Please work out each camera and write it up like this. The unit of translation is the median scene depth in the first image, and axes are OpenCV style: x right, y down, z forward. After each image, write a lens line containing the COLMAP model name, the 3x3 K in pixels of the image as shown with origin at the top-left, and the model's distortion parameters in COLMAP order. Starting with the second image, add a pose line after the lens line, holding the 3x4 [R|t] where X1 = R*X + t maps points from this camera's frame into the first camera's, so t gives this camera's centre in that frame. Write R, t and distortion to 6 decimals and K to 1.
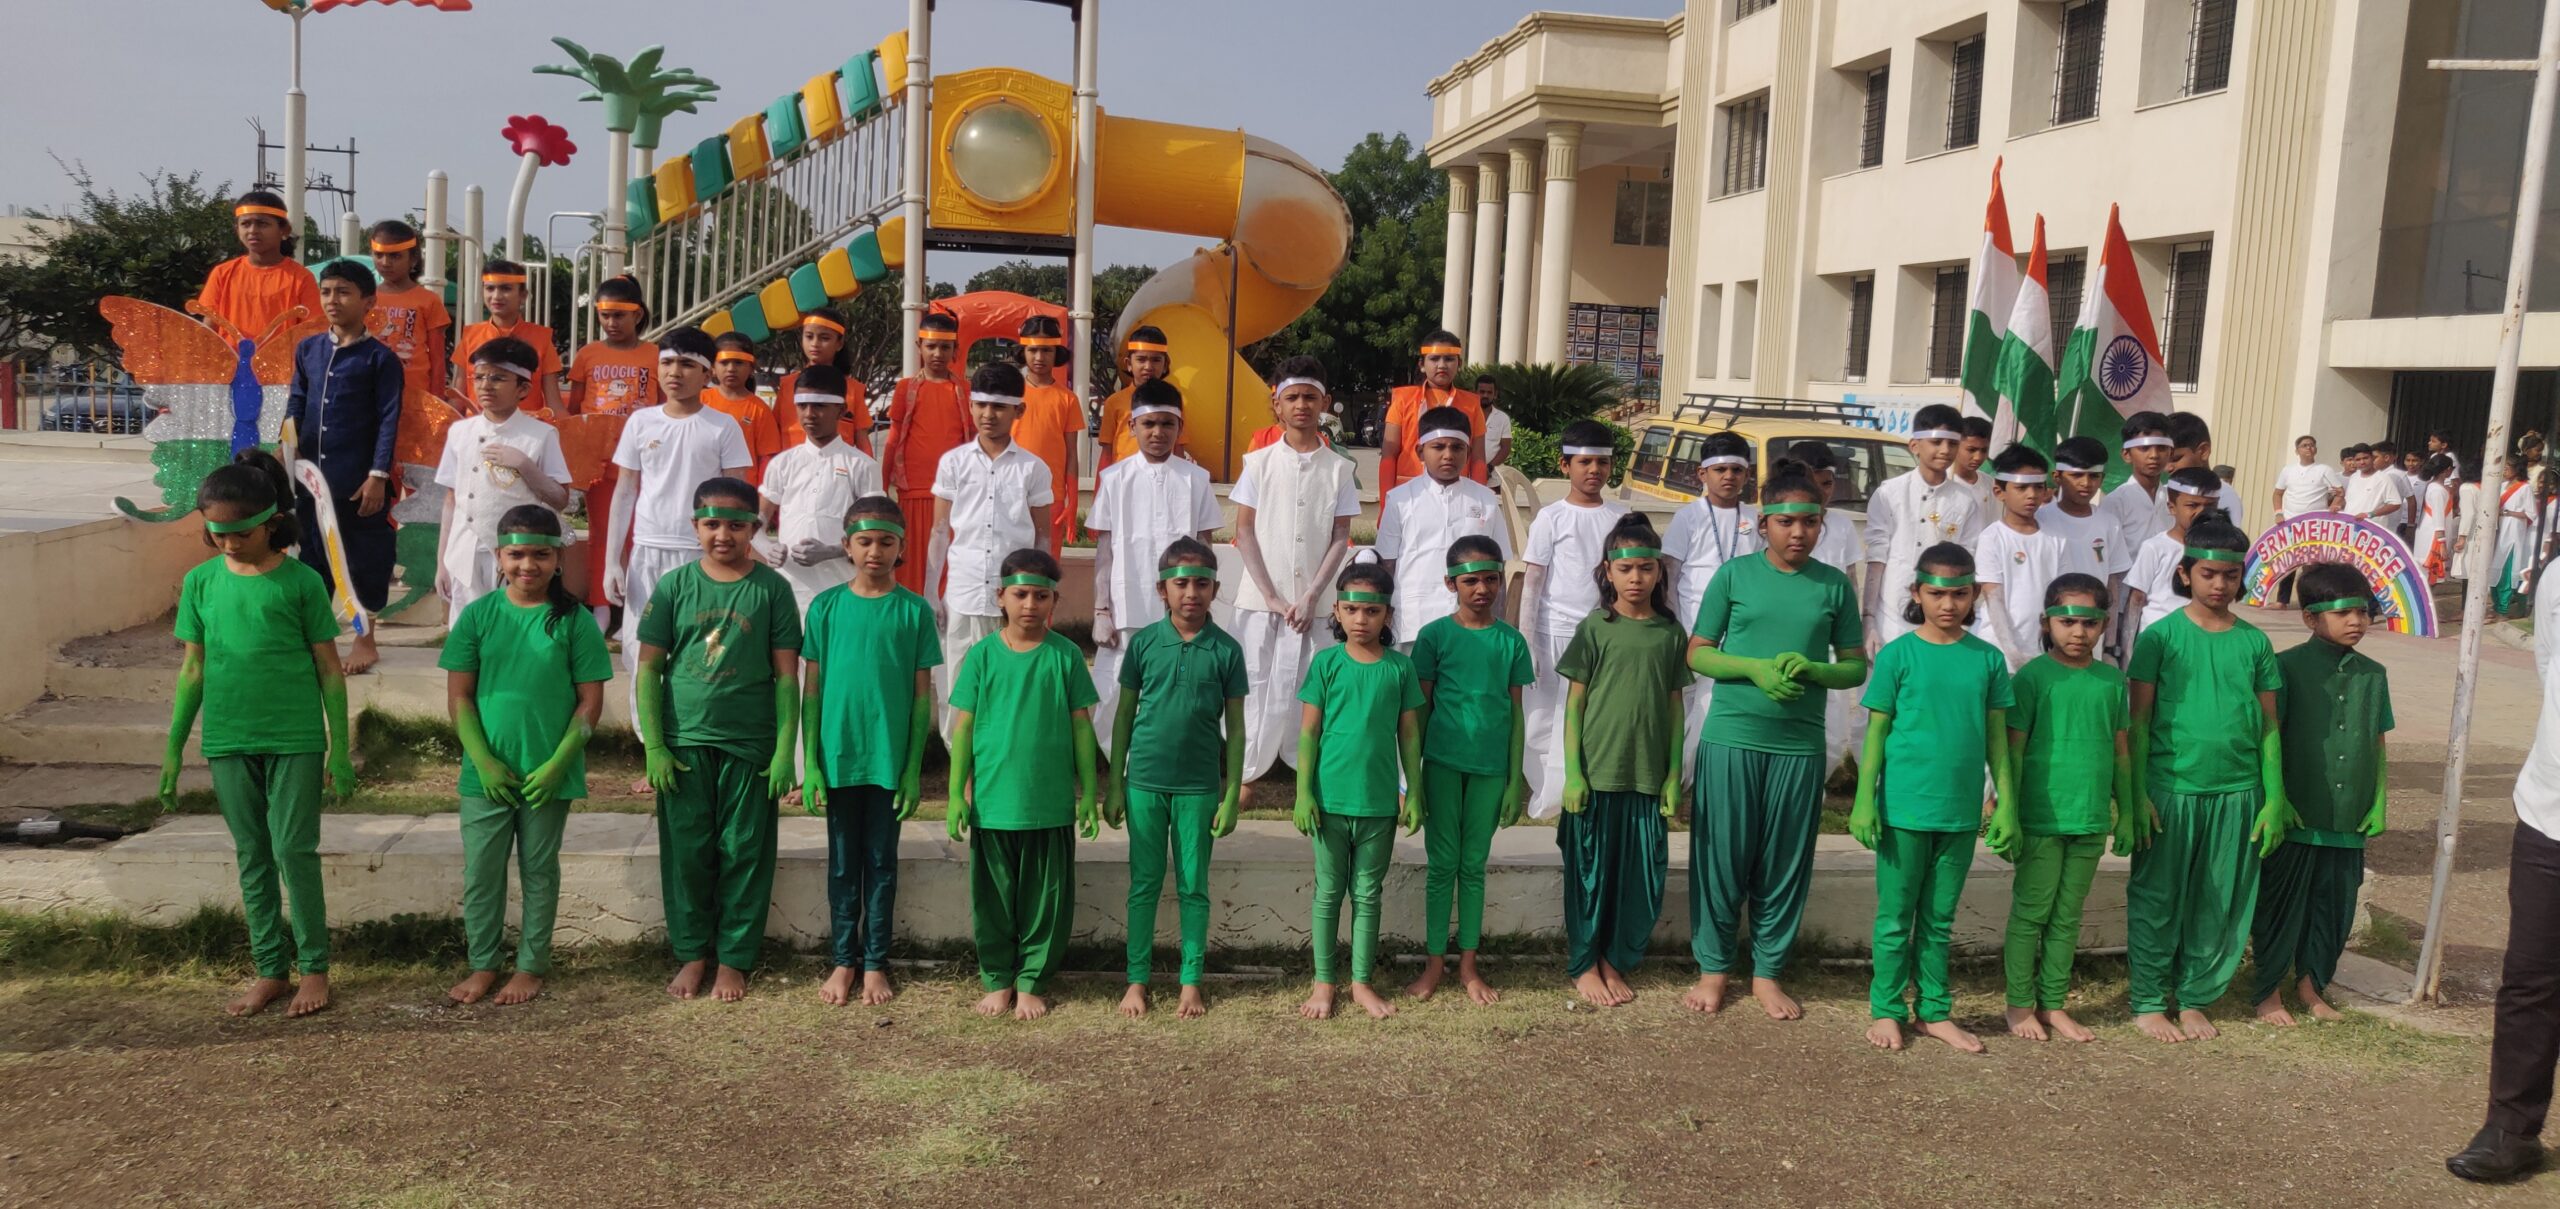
lens RADIAL K [[1814.4, 0, 1280.0], [0, 1814.4, 604.5], [0, 0, 1]] dist [-0.122025, 0.147674]
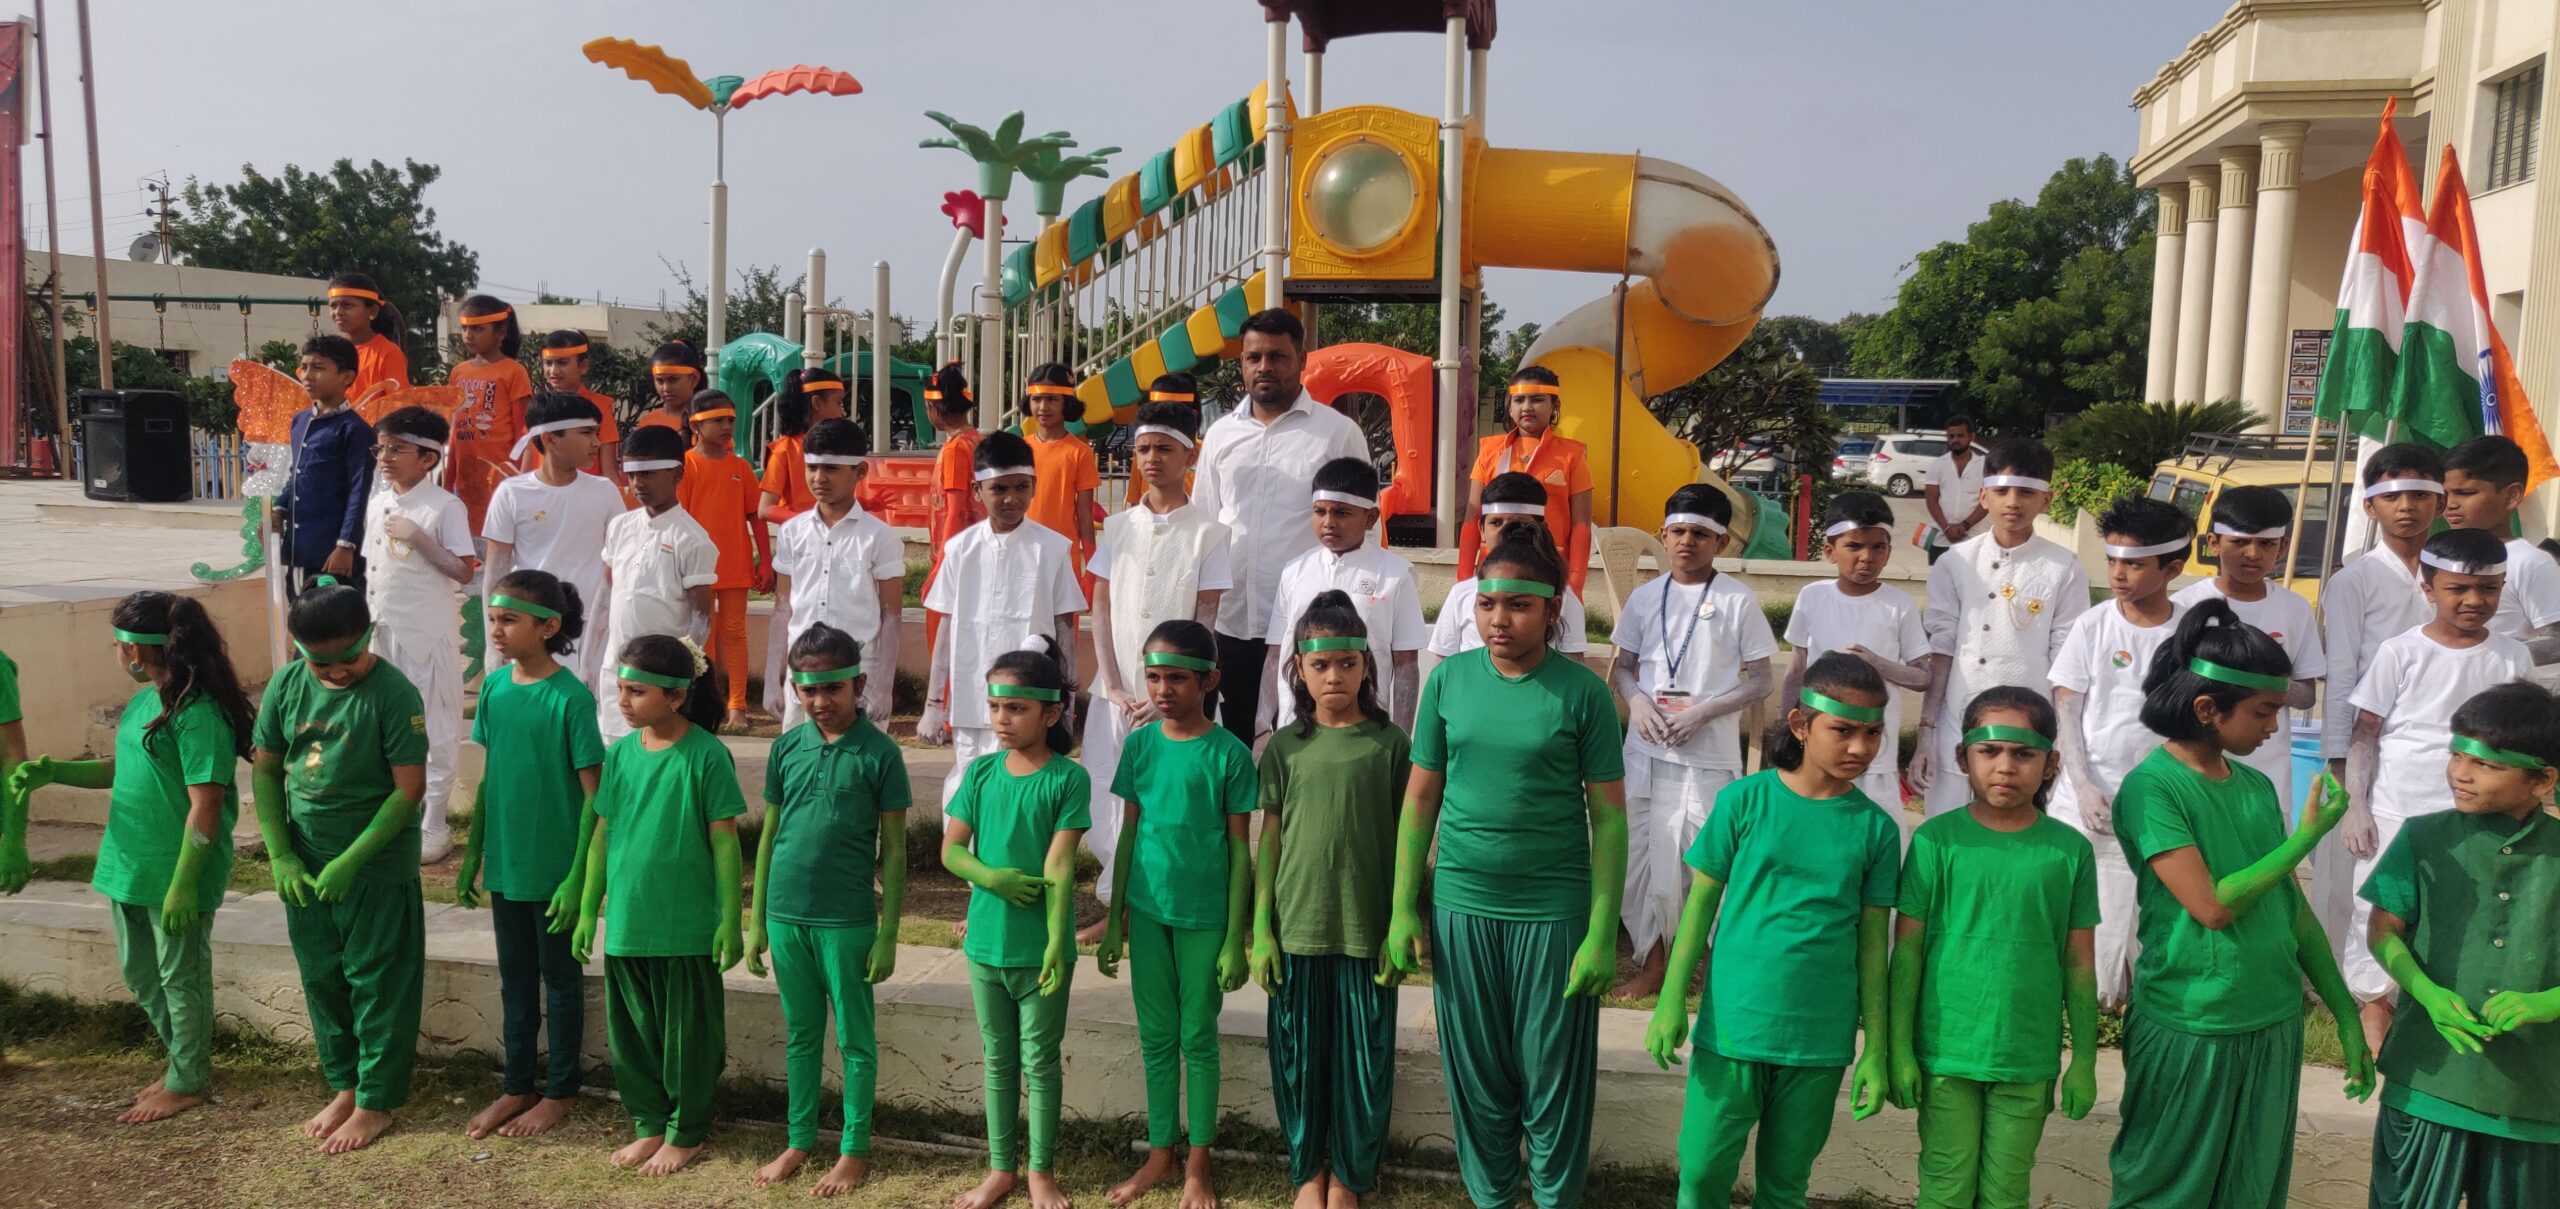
lens RADIAL K [[1846.4, 0, 1280.0], [0, 1846.4, 604.5], [0, 0, 1]] dist [-0.054847, 0.056383]
pose [[0.933736, 0.004191, -0.357937, 0.149422], [-0.016230, 0.999399, -0.030636, -0.007067], [0.357594, 0.034415, 0.933243, 0.091321]]
